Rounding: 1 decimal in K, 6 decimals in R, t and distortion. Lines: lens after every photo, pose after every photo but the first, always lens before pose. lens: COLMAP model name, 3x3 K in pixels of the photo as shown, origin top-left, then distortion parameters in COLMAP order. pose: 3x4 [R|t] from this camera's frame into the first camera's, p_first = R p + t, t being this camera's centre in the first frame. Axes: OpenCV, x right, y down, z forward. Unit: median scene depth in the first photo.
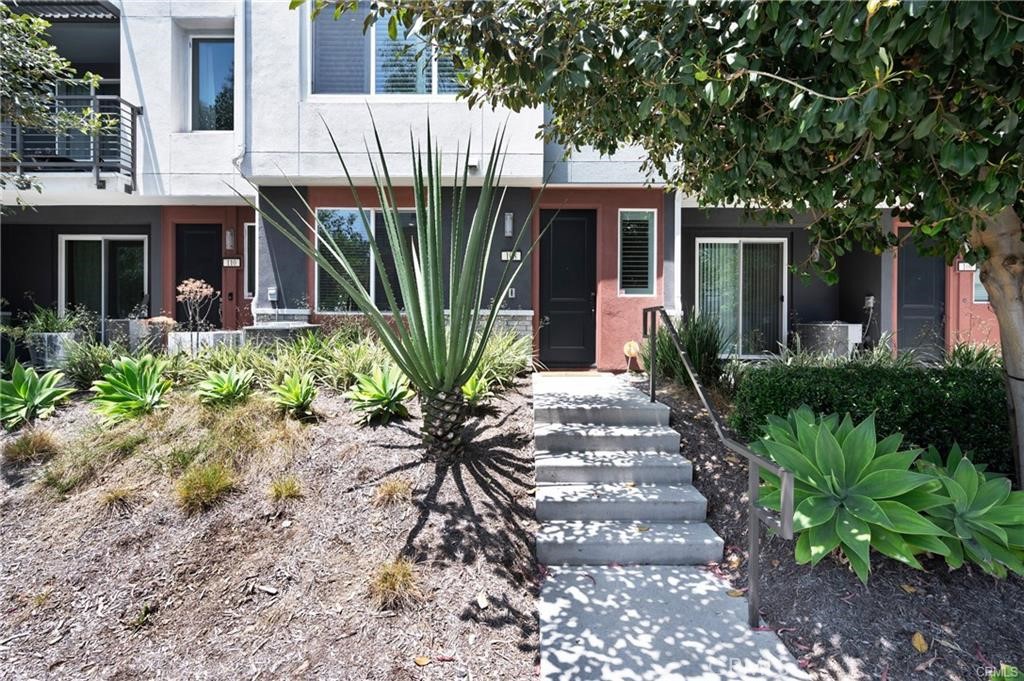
lens RADIAL K [[469.9, 0, 512.4], [0, 469.9, 341.1], [0, 0, 1]] dist [-0.000336, 0.000073]
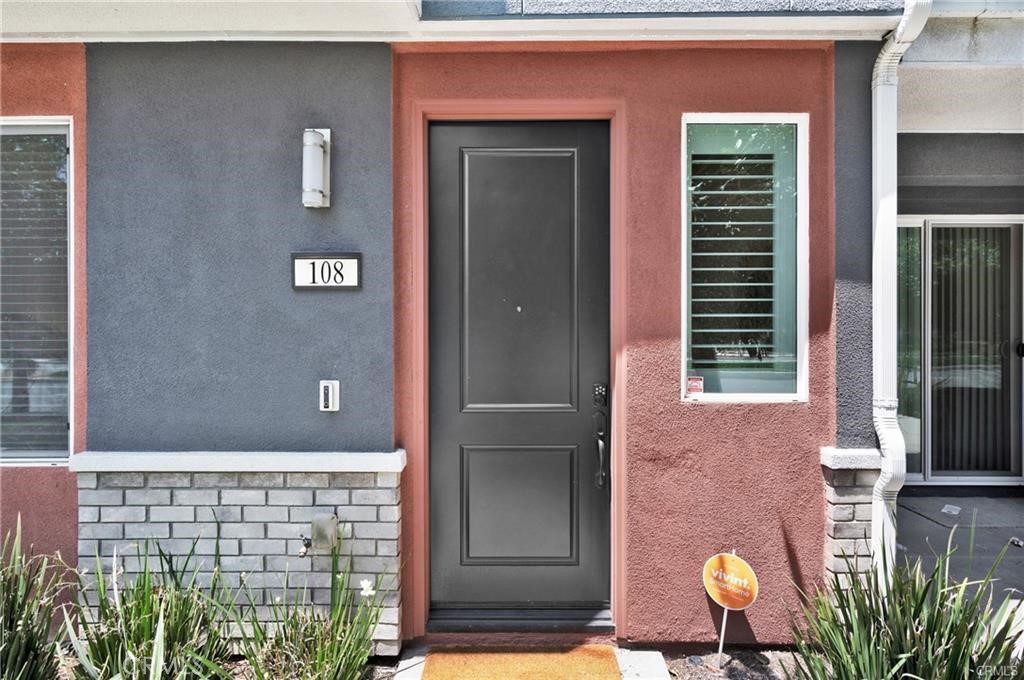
lens RADIAL K [[469.9, 0, 511.5], [0, 469.9, 339.4], [0, 0, 1]] dist [-0.000336, 0.000073]
pose [[0.999784, -0.006244, -0.019825, 0.119188], [0.006449, 0.999926, 0.010304, -0.138754], [0.019759, -0.010430, 0.999750, 0.688983]]
